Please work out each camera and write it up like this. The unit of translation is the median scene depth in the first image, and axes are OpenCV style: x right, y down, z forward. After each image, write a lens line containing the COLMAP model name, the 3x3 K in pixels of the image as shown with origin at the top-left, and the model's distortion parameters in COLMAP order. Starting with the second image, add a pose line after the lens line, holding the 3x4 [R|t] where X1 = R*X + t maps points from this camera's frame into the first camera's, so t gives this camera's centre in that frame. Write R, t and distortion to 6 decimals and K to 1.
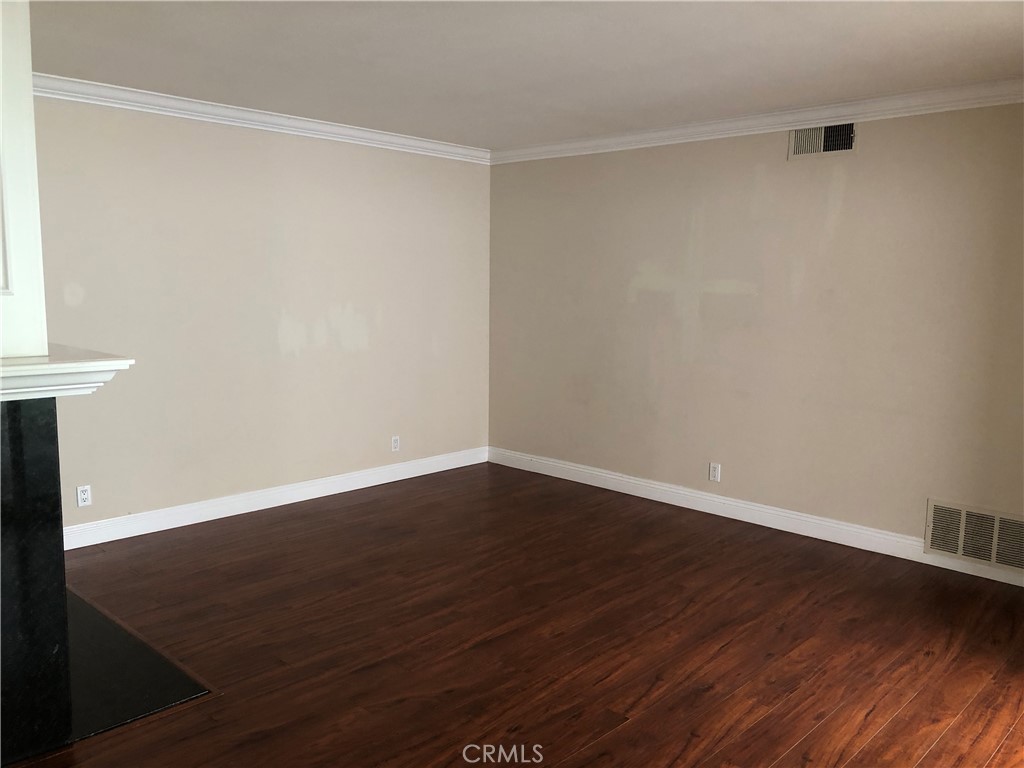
lens RADIAL K [[851.6, 0, 512.0], [0, 851.6, 392.8], [0, 0, 1]] dist [0.023804, -0.011418]
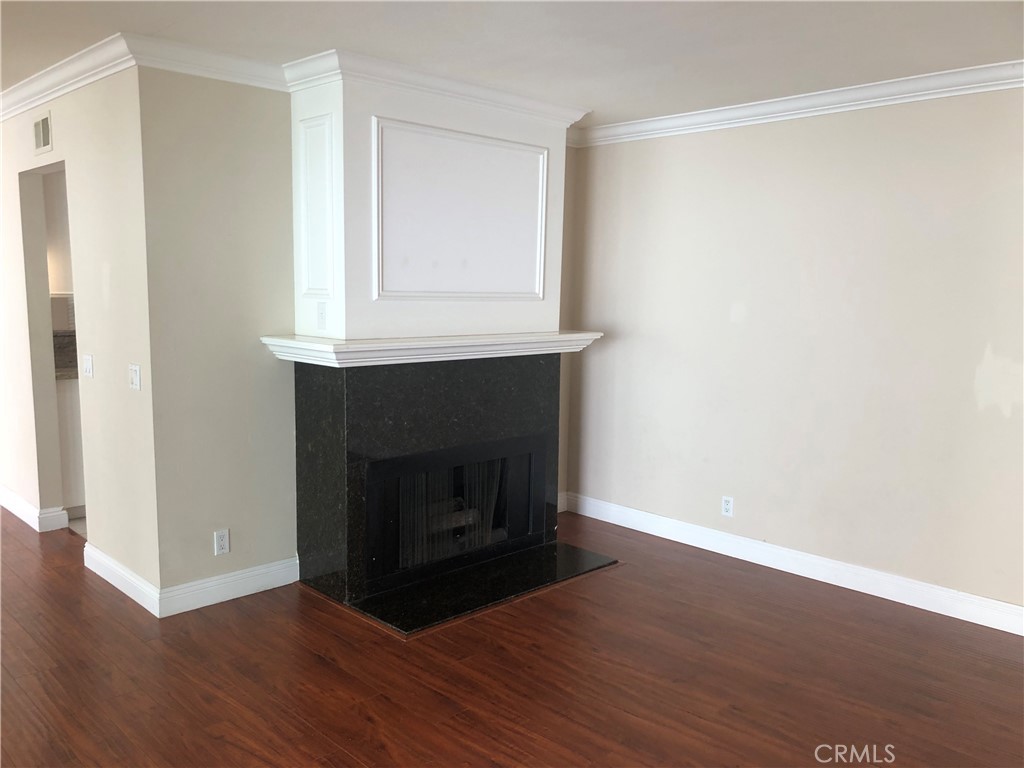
lens RADIAL K [[851.6, 0, 512.0], [0, 851.6, 392.8], [0, 0, 1]] dist [0.023804, -0.011418]
pose [[-0.040285, 0.116107, -0.992419, 0.508320], [-0.152087, 0.980940, 0.120938, -0.097679], [0.987546, 0.155806, -0.021858, 0.716569]]
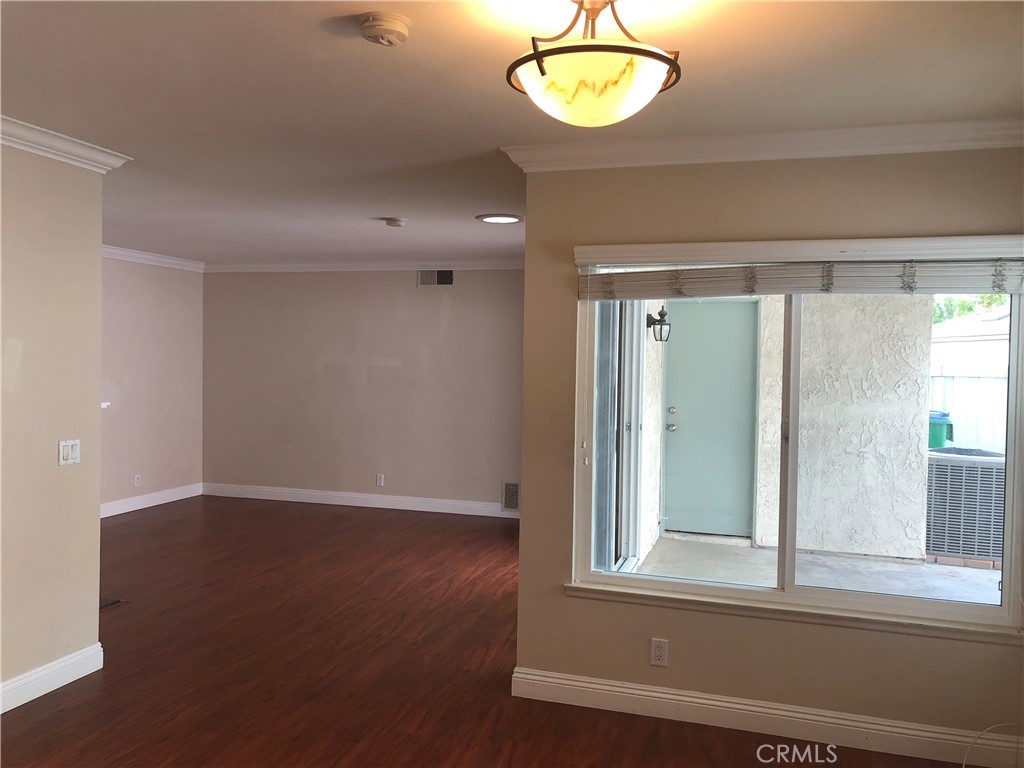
lens RADIAL K [[851.6, 0, 512.0], [0, 851.6, 392.8], [0, 0, 1]] dist [0.023804, -0.011418]
pose [[0.899597, -0.017823, 0.436358, -0.253817], [0.053710, 0.996097, -0.070043, 0.064239], [-0.433407, 0.086447, 0.897043, -0.587778]]
